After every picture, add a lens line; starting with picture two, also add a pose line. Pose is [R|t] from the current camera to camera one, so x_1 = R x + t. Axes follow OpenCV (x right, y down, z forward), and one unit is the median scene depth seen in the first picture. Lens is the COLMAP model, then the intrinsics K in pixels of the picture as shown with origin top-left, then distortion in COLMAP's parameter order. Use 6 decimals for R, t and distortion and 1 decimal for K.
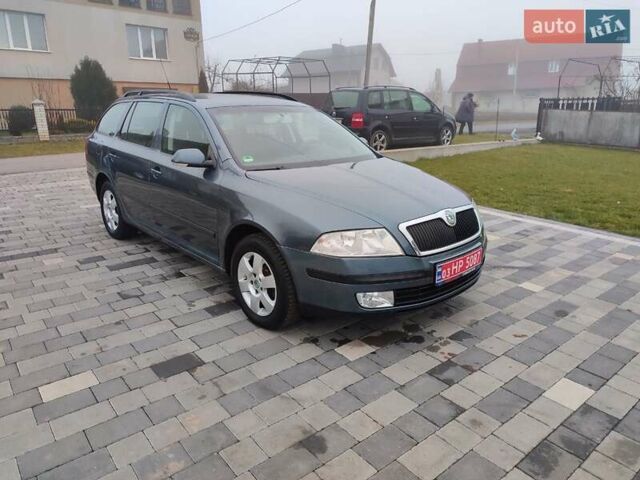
lens RADIAL K [[457.7, 0, 317.0], [0, 457.7, 238.7], [0, 0, 1]] dist [0.033081, -0.026407]
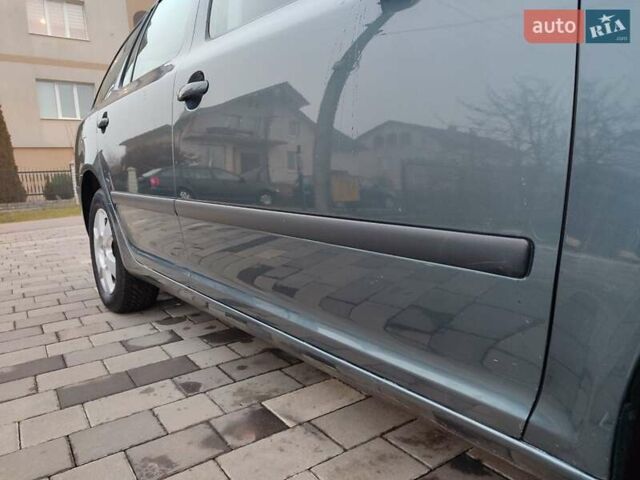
lens RADIAL K [[457.7, 0, 323.2], [0, 457.7, 241.5], [0, 0, 1]] dist [0.033081, -0.026407]
pose [[0.995638, -0.043025, -0.082782, -0.242933], [0.030260, 0.988269, -0.149699, 0.007325], [0.088252, 0.146541, 0.985260, 0.720069]]
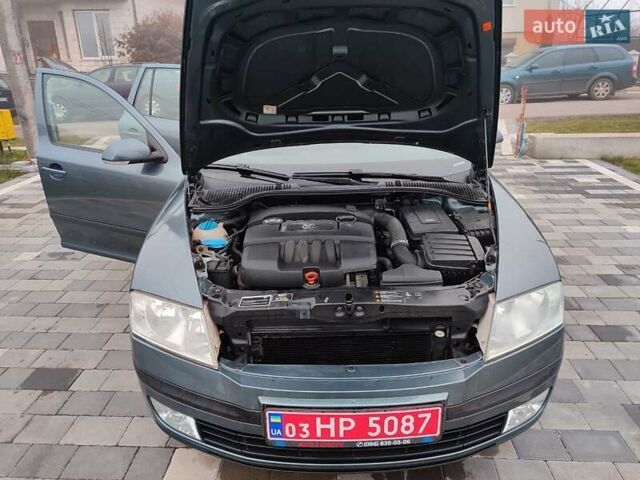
lens RADIAL K [[457.7, 0, 319.6], [0, 457.7, 232.9], [0, 0, 1]] dist [0.033081, -0.026407]
pose [[0.735265, 0.222042, -0.640377, 0.423328], [-0.167218, 0.975037, 0.146085, -0.160852], [0.656829, -0.000329, 0.754040, 0.454938]]
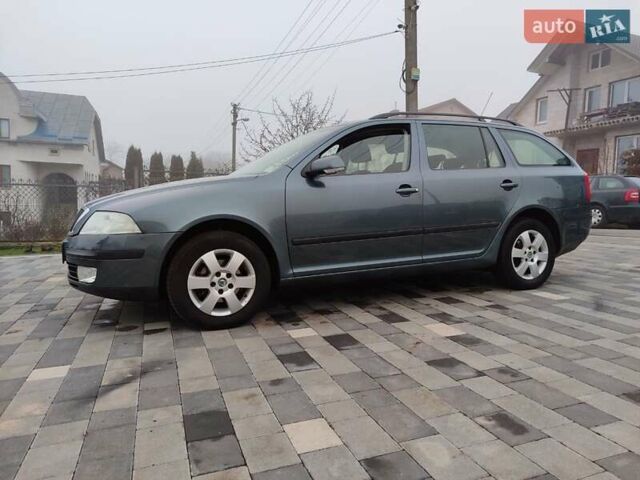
lens RADIAL K [[457.7, 0, 321.2], [0, 457.7, 237.7], [0, 0, 1]] dist [0.033081, -0.026407]
pose [[-0.328904, 0.075196, -0.941365, 0.906540], [-0.264918, 0.949452, 0.168402, -0.255235], [0.906444, 0.304773, -0.292358, 1.453890]]
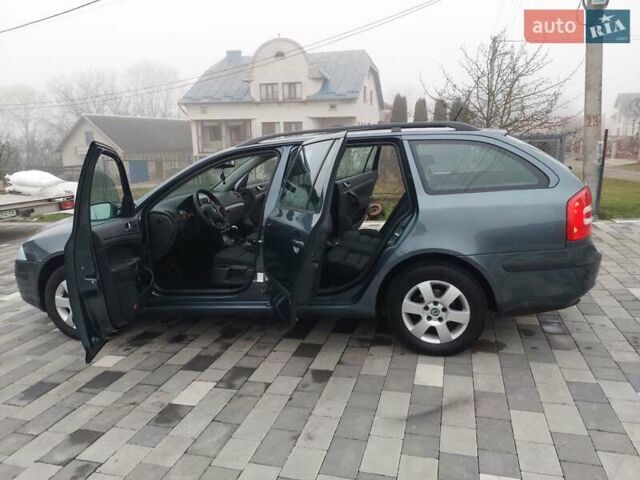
lens RADIAL K [[457.7, 0, 326.1], [0, 457.7, 236.2], [0, 0, 1]] dist [0.033081, -0.026407]
pose [[-0.817910, 0.143047, -0.557280, 0.332013], [-0.128171, 0.898957, 0.418866, -0.594151], [0.560888, 0.414022, -0.716931, 2.001865]]
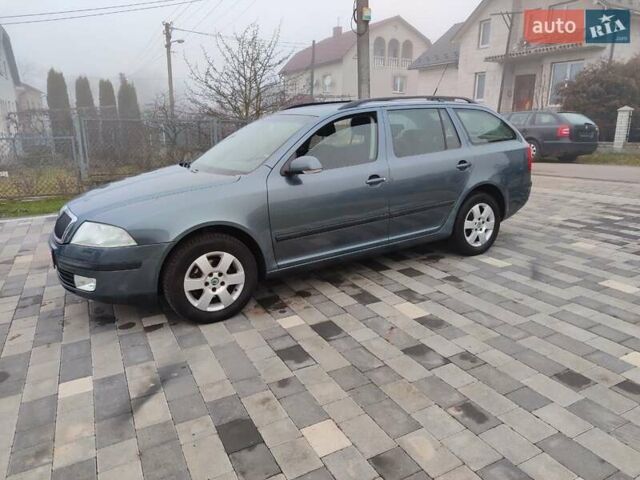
lens RADIAL K [[457.7, 0, 321.9], [0, 457.7, 237.1], [0, 0, 1]] dist [0.033081, -0.026407]
pose [[-0.208499, 0.244862, -0.946874, 0.978552], [-0.258633, 0.919882, 0.294832, -0.384463], [0.943206, 0.306365, -0.128465, 1.368799]]
